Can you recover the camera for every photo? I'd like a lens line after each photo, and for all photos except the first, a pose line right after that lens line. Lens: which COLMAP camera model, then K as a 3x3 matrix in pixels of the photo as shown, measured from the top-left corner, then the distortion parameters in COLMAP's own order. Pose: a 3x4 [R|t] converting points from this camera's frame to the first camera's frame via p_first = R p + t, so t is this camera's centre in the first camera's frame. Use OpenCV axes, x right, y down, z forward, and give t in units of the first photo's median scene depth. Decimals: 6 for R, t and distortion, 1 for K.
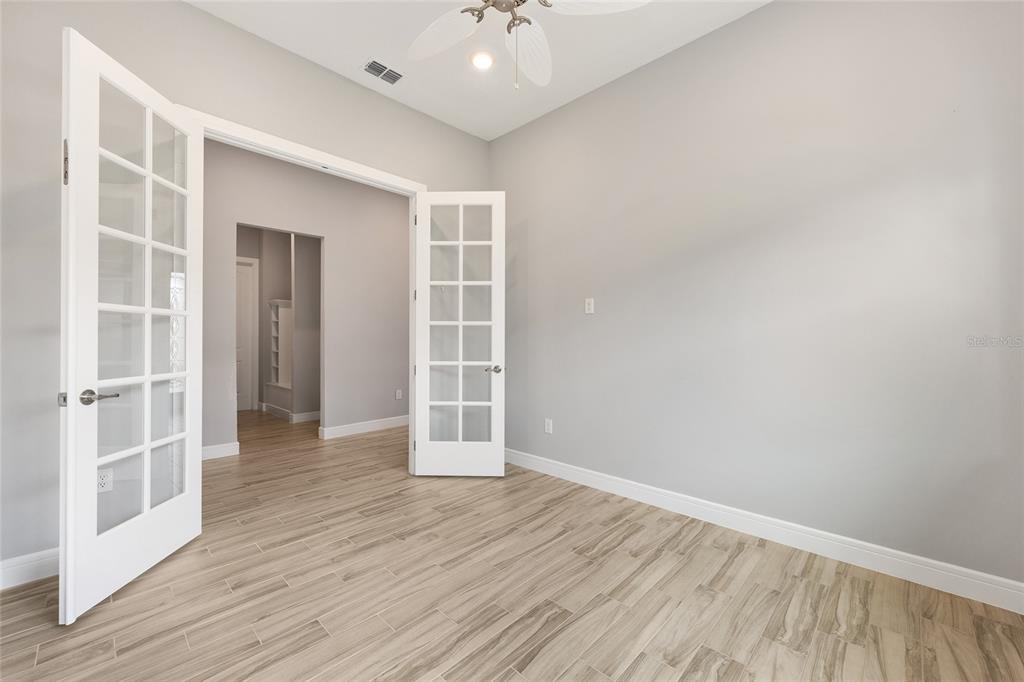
lens RADIAL K [[412.3, 0, 513.5], [0, 412.3, 336.8], [0, 0, 1]] dist [-0.003390, 0.000155]
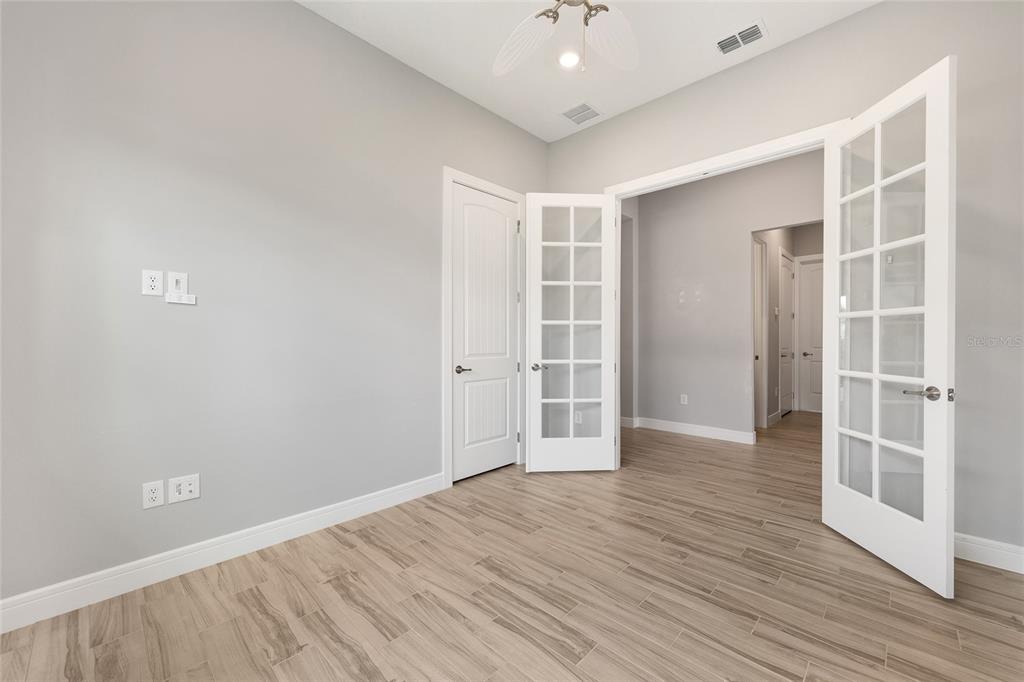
lens RADIAL K [[412.3, 0, 513.5], [0, 412.3, 336.8], [0, 0, 1]] dist [-0.003390, 0.000155]
pose [[-0.009933, -0.006589, -0.999929, 0.708113], [0.007151, 0.999952, -0.006660, 0.005341], [0.999925, -0.007216, -0.009886, 0.633682]]
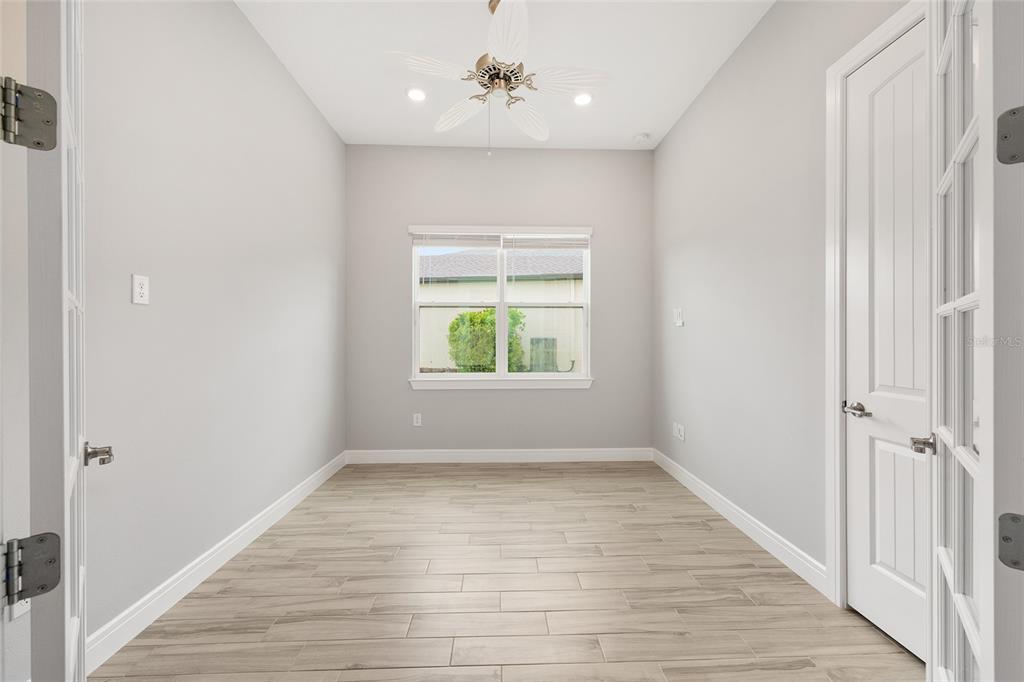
lens RADIAL K [[395.7, 0, 512.0], [0, 395.7, 341.0], [0, 0, 1]] dist [-0.001208, -0.000044]
pose [[-0.714790, -0.003967, 0.699328, -0.685511], [-0.005470, 0.999985, 0.000081, -0.017405], [-0.699318, -0.003768, -0.714801, 1.374388]]
